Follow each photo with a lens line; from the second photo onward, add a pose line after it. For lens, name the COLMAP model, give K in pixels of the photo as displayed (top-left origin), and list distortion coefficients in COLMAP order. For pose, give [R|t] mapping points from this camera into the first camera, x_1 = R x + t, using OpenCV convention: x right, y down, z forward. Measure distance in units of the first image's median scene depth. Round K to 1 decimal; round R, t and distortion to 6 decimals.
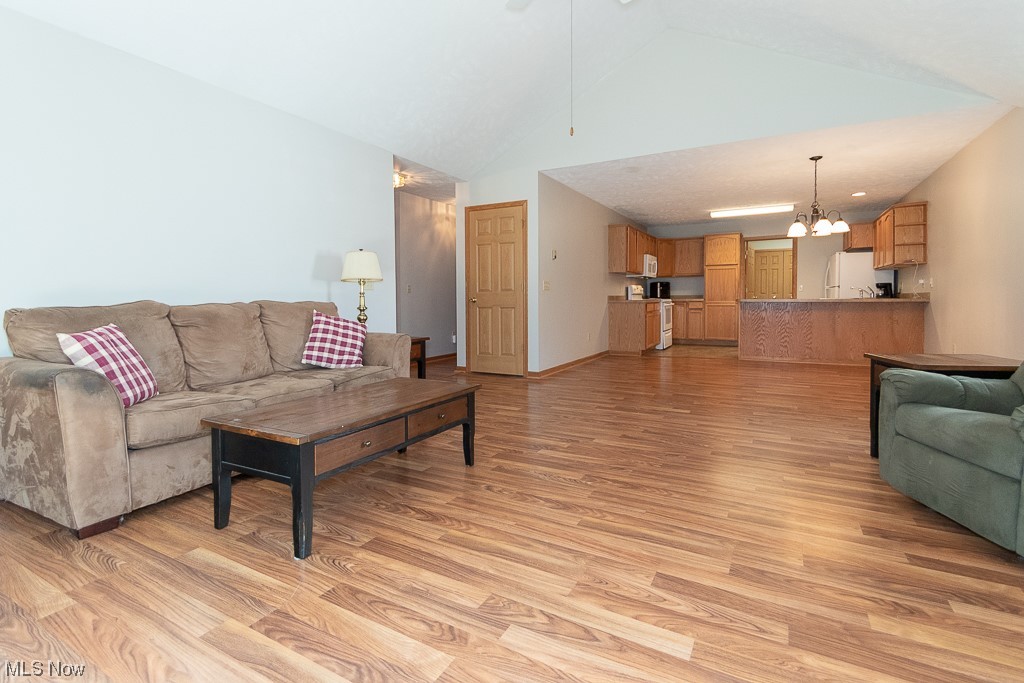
lens RADIAL K [[482.8, 0, 508.9], [0, 482.8, 308.9], [0, 0, 1]] dist [0.004443, -0.000014]
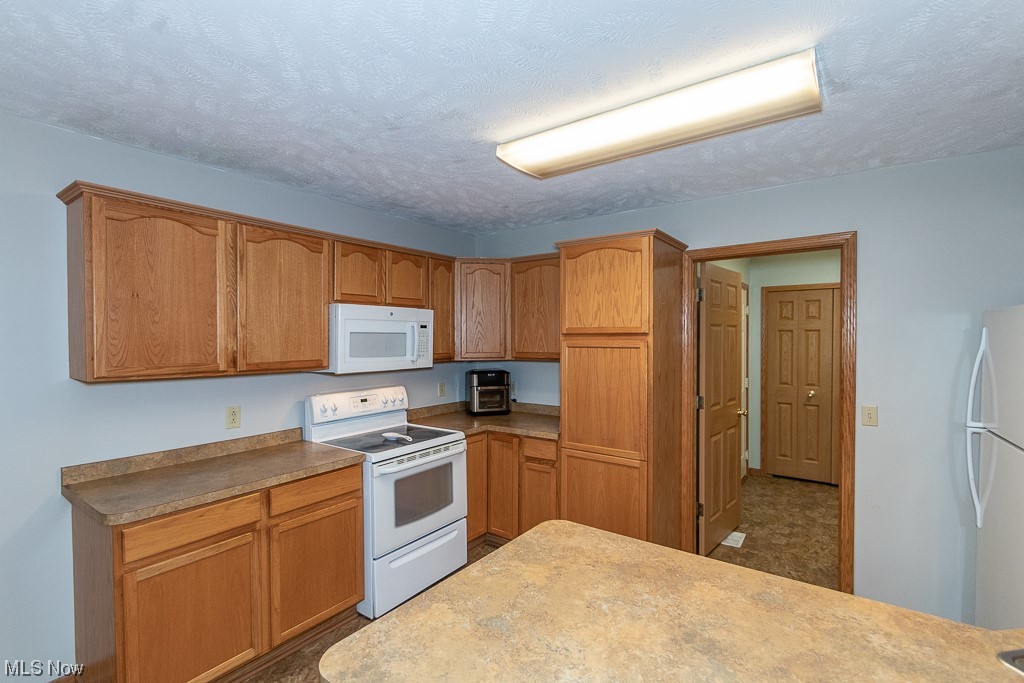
lens RADIAL K [[472.0, 0, 507.4], [0, 472.0, 344.3], [0, 0, 1]] dist [0.004217, 0.000207]
pose [[0.991942, 0.005447, -0.126574, 0.541647], [-0.006218, 0.999964, -0.005699, -0.106881], [0.126539, 0.006440, 0.991941, 0.885667]]
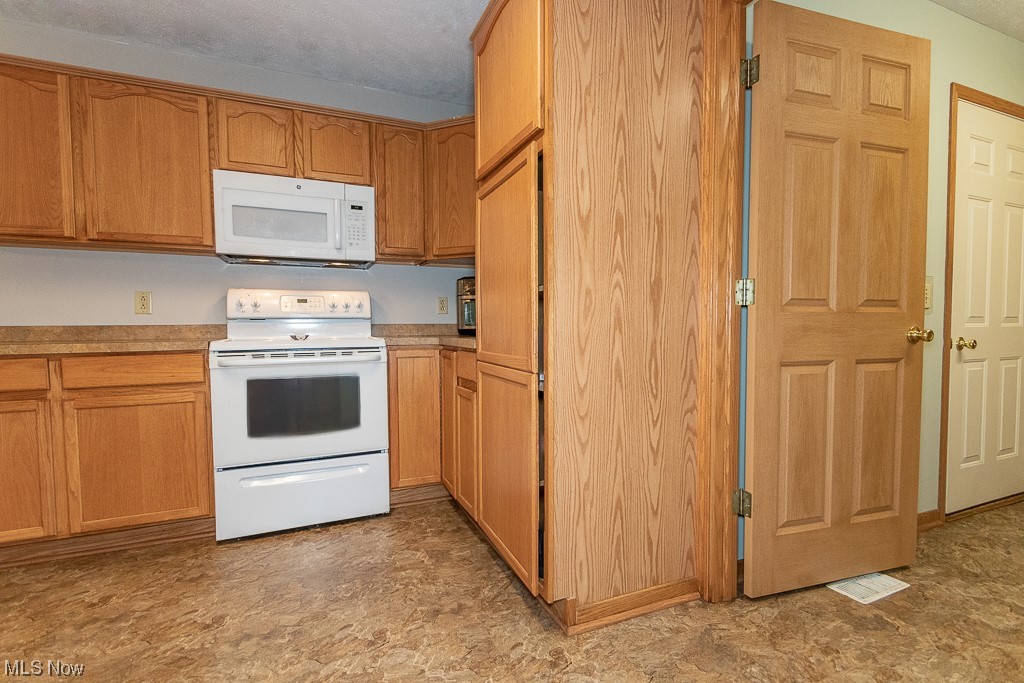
lens RADIAL K [[474.9, 0, 509.9], [0, 474.9, 345.4], [0, 0, 1]] dist [0.004578, -0.000154]
pose [[0.785857, 0.027858, -0.617780, 0.723701], [-0.012576, 0.999498, 0.029074, -0.032354], [0.618280, -0.015079, 0.785813, 1.113403]]
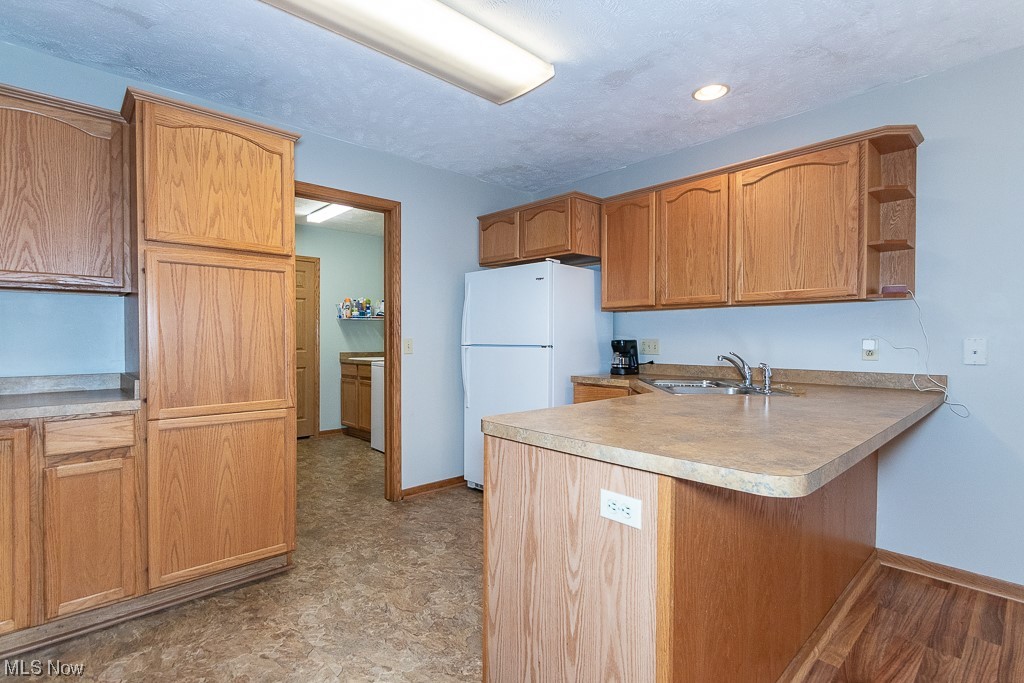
lens RADIAL K [[485.7, 0, 511.1], [0, 485.7, 344.3], [0, 0, 1]] dist [0.004343, -0.000402]
pose [[0.306189, -0.006627, 0.951948, 0.334782], [0.016853, 0.999857, 0.001540, -0.056046], [-0.951821, 0.015572, 0.306257, 1.035391]]
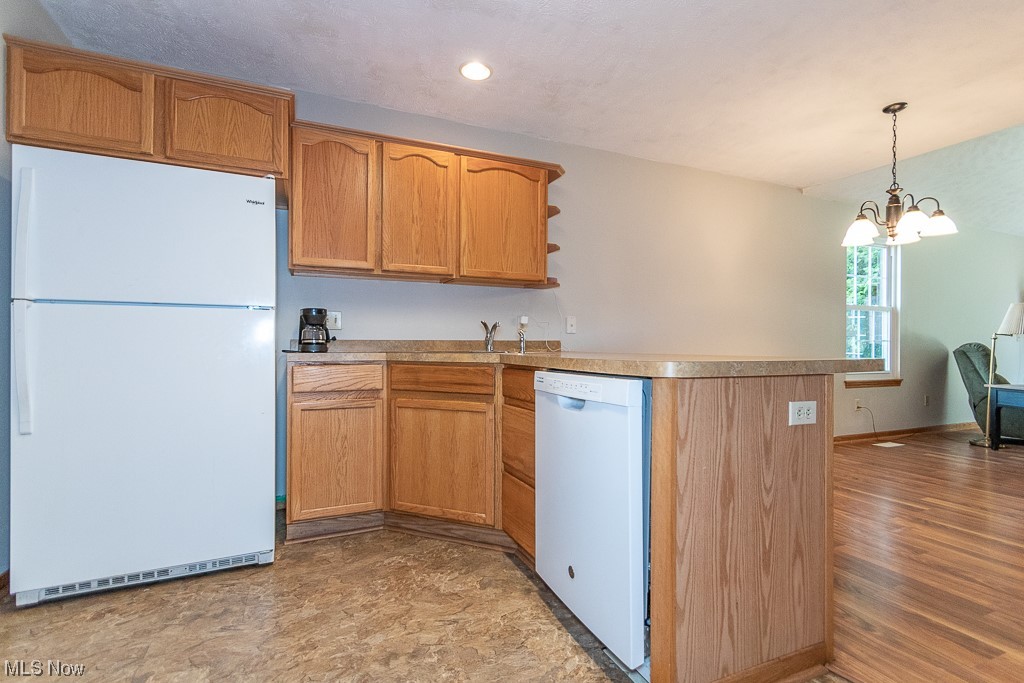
lens RADIAL K [[480.5, 0, 512.0], [0, 480.5, 341.5], [0, 0, 1]] dist [0.002321, -0.000373]
pose [[-0.793679, 0.008780, 0.608273, 0.476556], [0.014743, 0.999880, 0.004805, -0.031846], [-0.608158, 0.012781, -0.793713, 1.282727]]
